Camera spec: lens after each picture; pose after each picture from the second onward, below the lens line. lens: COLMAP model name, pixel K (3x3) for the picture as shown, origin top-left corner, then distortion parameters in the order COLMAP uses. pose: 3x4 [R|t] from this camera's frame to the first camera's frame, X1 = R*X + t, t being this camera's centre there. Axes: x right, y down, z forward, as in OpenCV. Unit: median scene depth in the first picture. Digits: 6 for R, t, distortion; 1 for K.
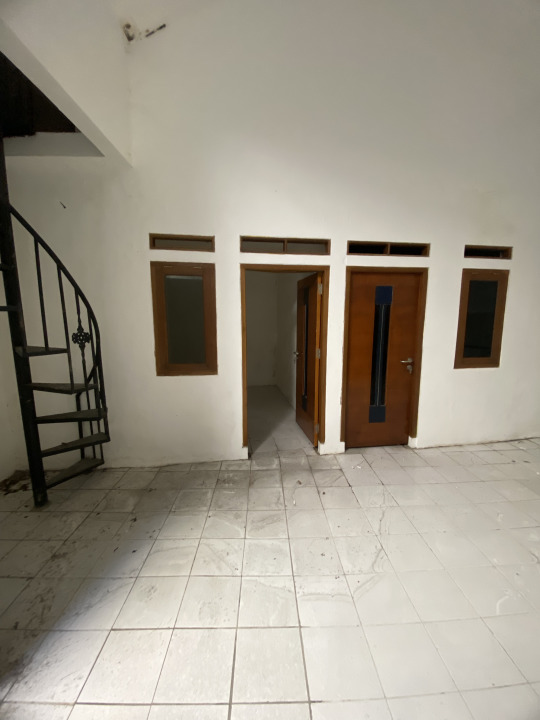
lens RADIAL K [[290.9, 0, 268.2], [0, 290.9, 359.4], [0, 0, 1]] dist [0.022719, -0.022793]
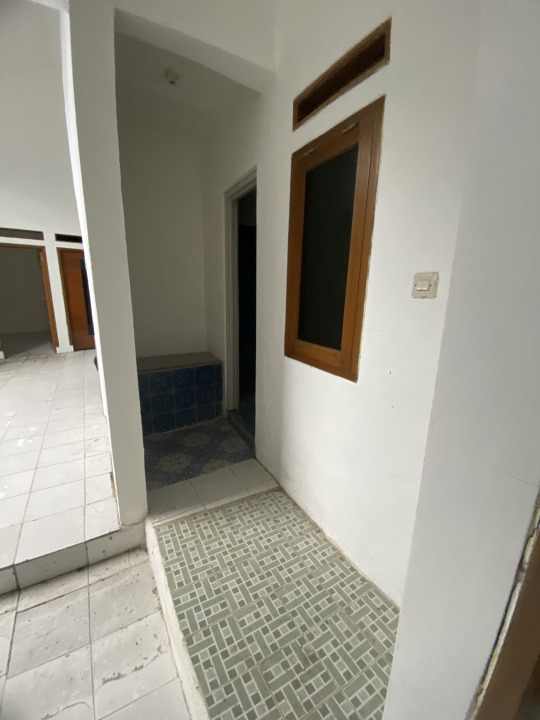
lens RADIAL K [[290.3, 0, 271.2], [0, 290.3, 363.4], [0, 0, 1]] dist [0.018159, -0.021553]
pose [[0.859981, -0.097402, 0.500944, 0.475343], [0.046295, 0.992459, 0.113495, 0.284359], [-0.508221, -0.074412, 0.858006, -1.427241]]
